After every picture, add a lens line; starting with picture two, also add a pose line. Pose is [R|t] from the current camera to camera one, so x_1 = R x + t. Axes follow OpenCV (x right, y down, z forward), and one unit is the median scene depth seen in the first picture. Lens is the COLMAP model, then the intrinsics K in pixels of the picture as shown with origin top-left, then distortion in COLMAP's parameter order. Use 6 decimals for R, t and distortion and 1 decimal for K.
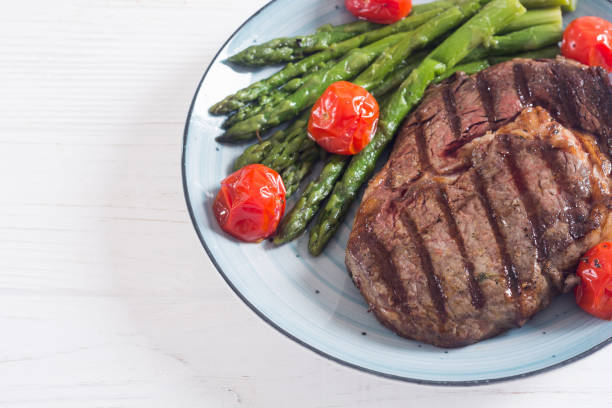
lens RADIAL K [[1494.2, 0, 301.1], [0, 1494.2, 203.3], [0, 0, 1]] dist [0.010829, 0.000000]
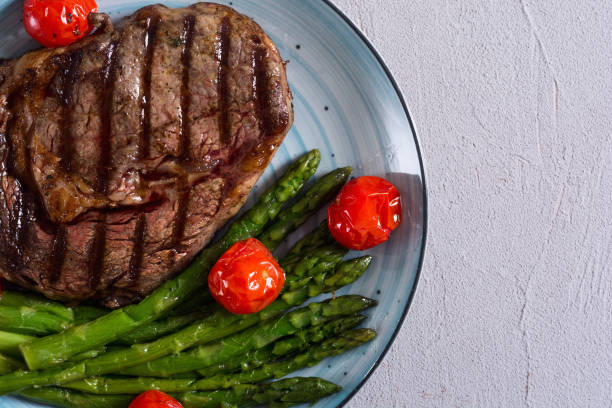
lens RADIAL K [[1494.2, 0, 304.7], [0, 1494.2, 207.8], [0, 0, 1]] dist [0.010829, 0.000000]
pose [[-0.959508, -0.276514, 0.053709, -0.048079], [0.261205, -0.802065, 0.537089, -0.544787], [-0.105435, 0.529370, 0.841814, 0.166023]]
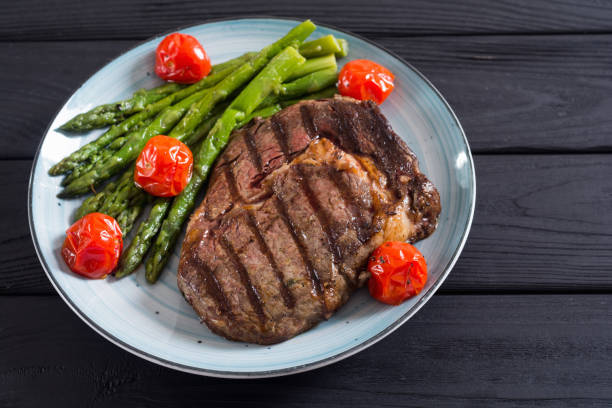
lens RADIAL K [[1494.2, 0, 322.6], [0, 1494.2, 200.6], [0, 0, 1]] dist [0.010829, 0.000000]
pose [[0.986660, -0.114902, 0.115320, 0.013447], [0.119173, 0.992395, -0.030822, 0.022594], [-0.110901, 0.044154, 0.992850, -0.197734]]
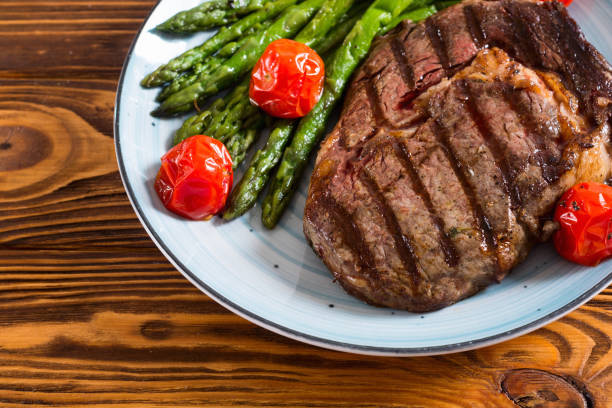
lens RADIAL K [[1494.2, 0, 310.8], [0, 1494.2, 207.7], [0, 0, 1]] dist [0.010829, 0.000000]
pose [[0.994759, -0.089755, 0.048965, -0.009672], [0.090133, 0.995914, -0.005558, 0.029816], [-0.048266, 0.009942, 0.998785, 0.078964]]
